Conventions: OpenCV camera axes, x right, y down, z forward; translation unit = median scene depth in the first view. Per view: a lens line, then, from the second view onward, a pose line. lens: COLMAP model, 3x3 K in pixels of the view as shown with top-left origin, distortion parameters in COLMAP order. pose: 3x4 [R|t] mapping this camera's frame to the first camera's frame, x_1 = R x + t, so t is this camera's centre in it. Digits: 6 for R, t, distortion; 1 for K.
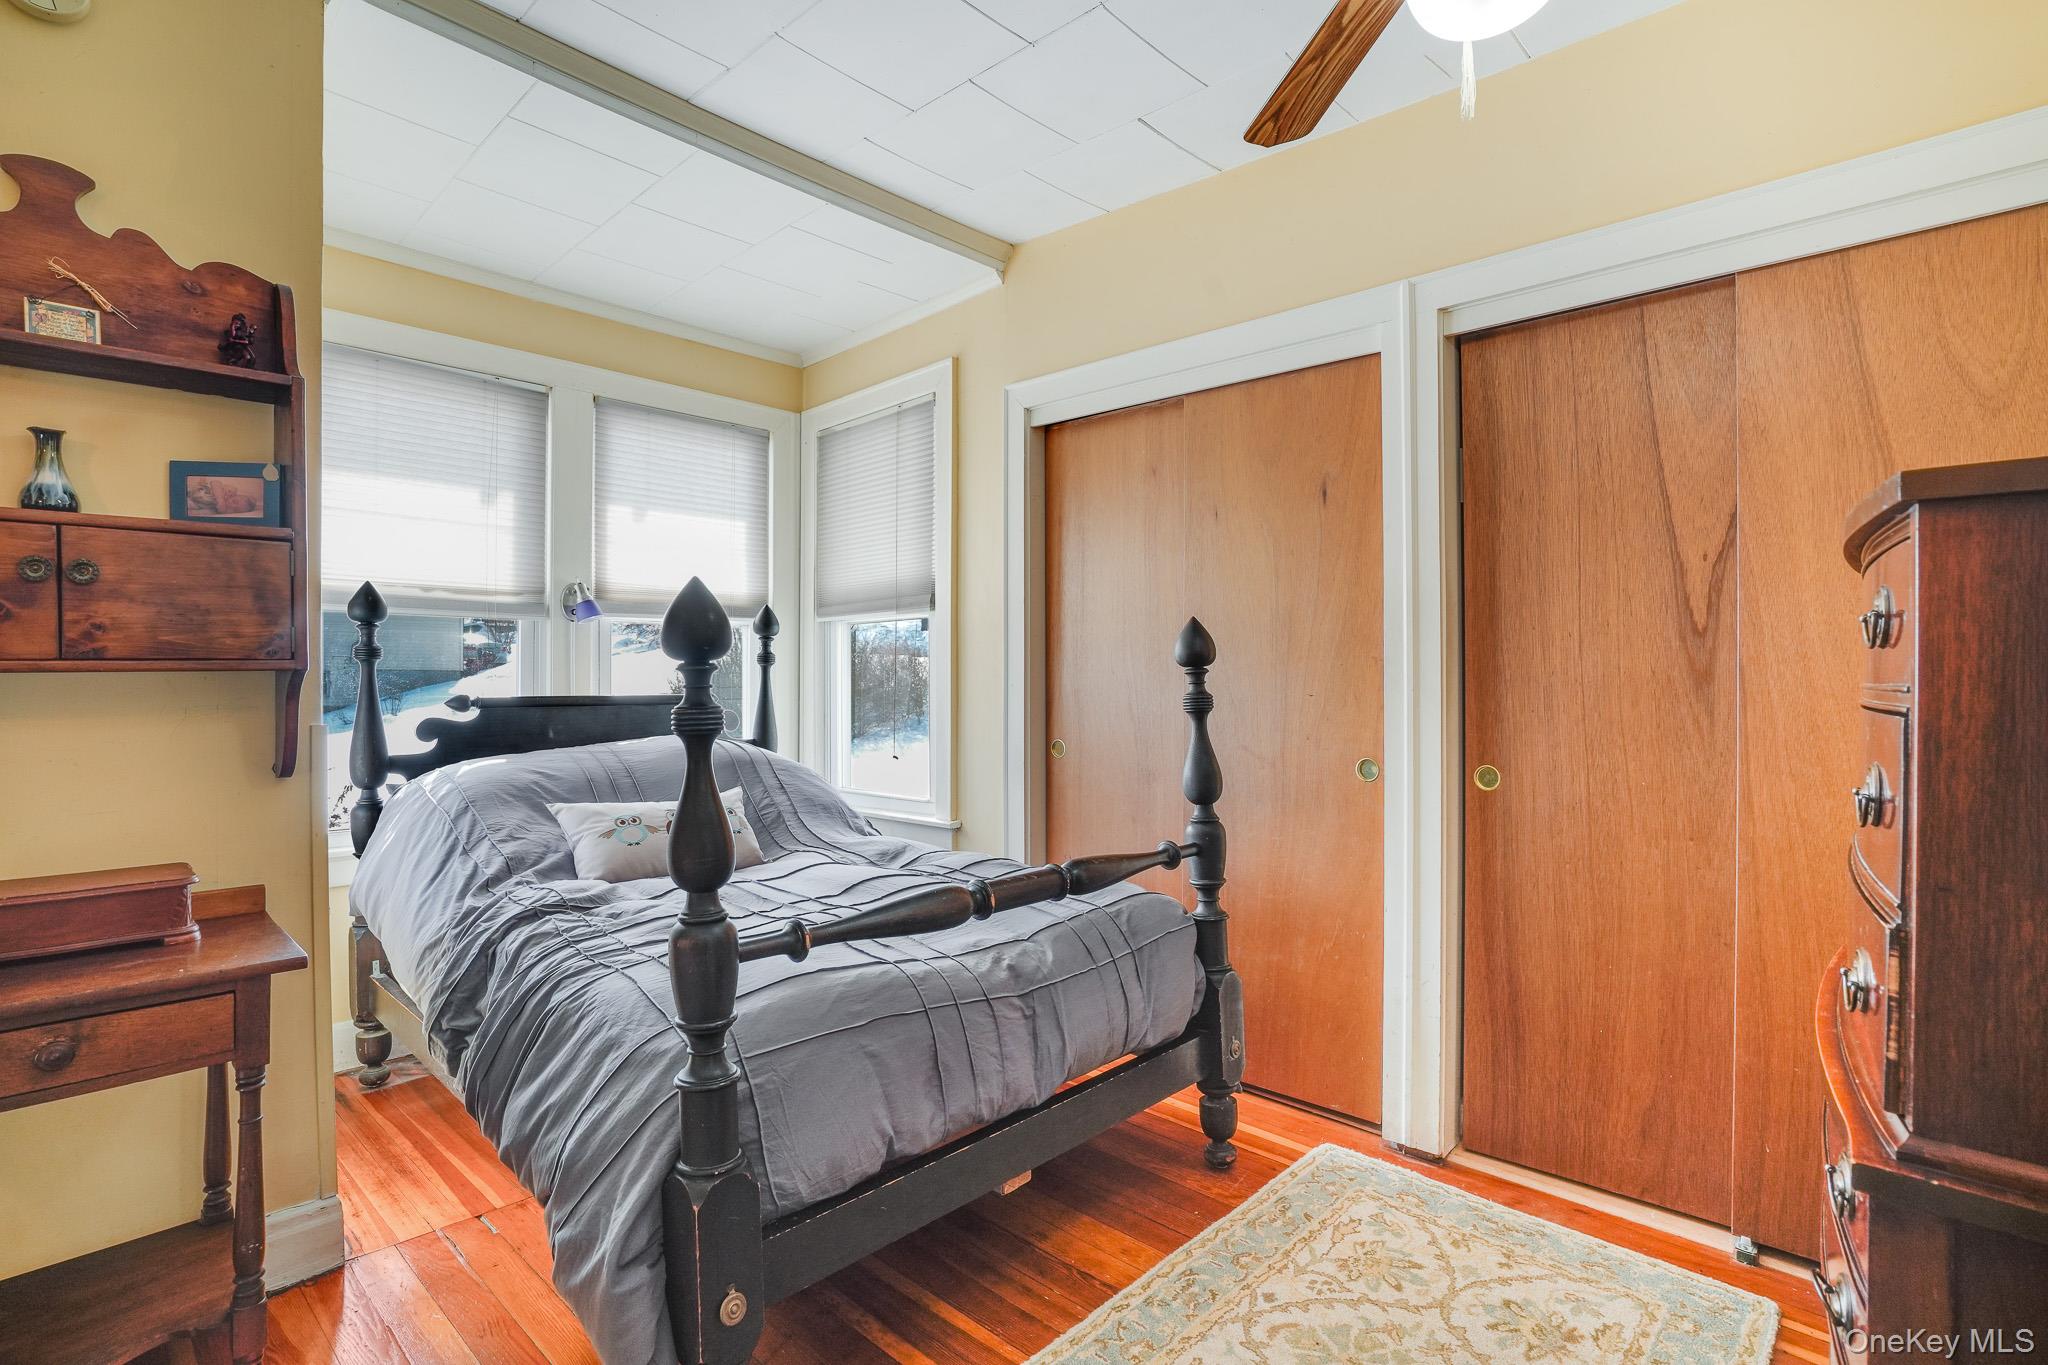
lens RADIAL K [[994.8, 0, 1019.5], [0, 994.8, 680.8], [0, 0, 1]] dist [0.000515, 0.000296]
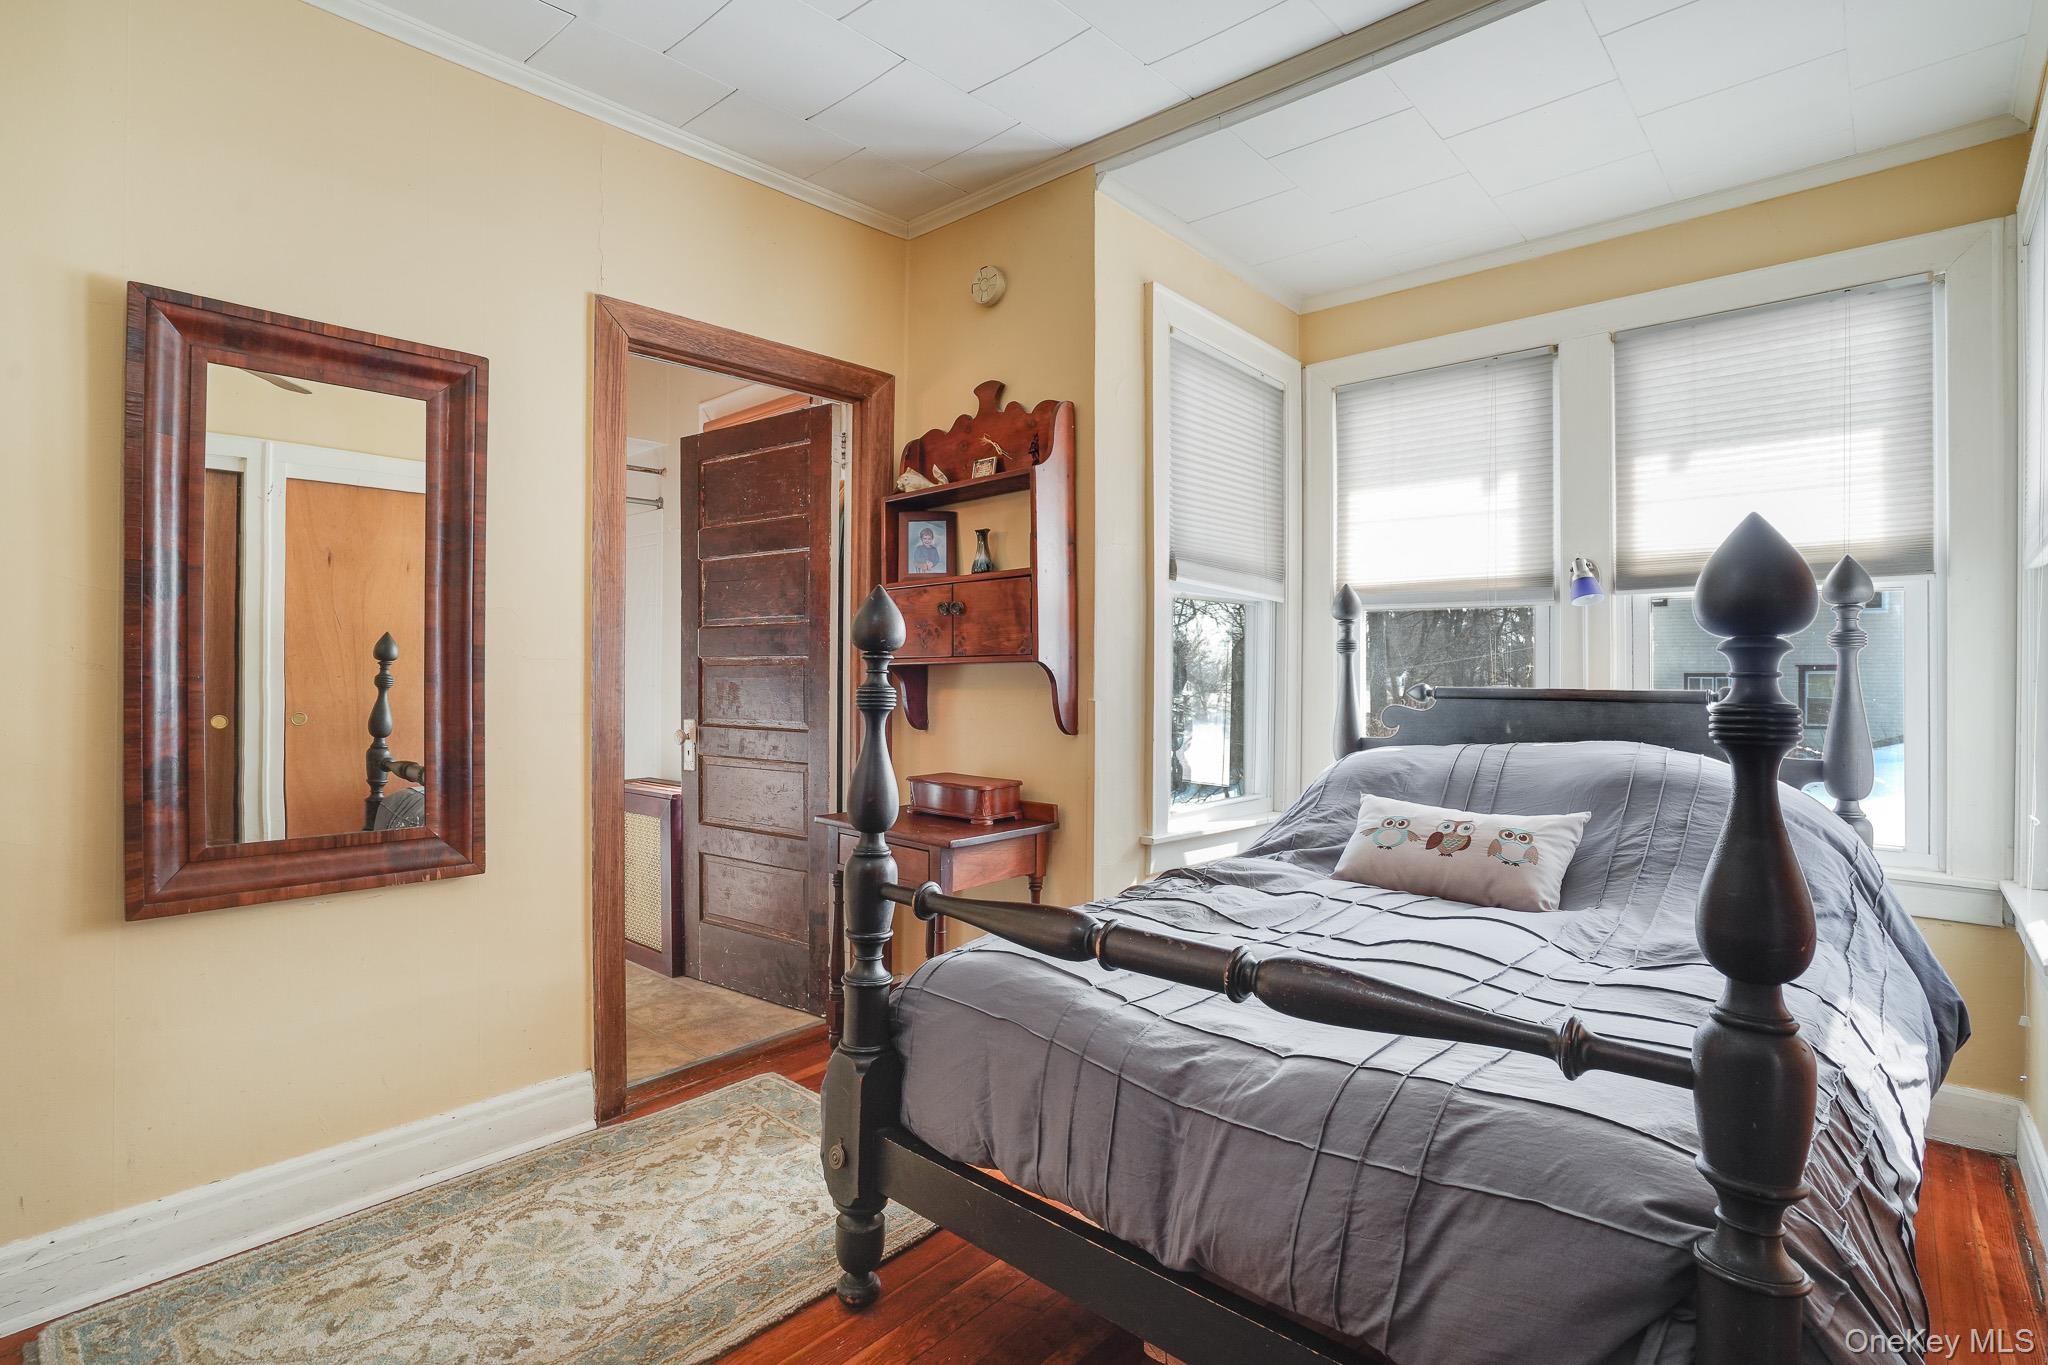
lens RADIAL K [[994.8, 0, 1019.8], [0, 994.8, 673.7], [0, 0, 1]] dist [0.000515, 0.000296]
pose [[0.031204, 0.004169, -0.999504, 0.422104], [-0.006589, 0.999970, 0.003966, 0.001294], [0.999491, 0.006462, 0.031230, 0.508002]]
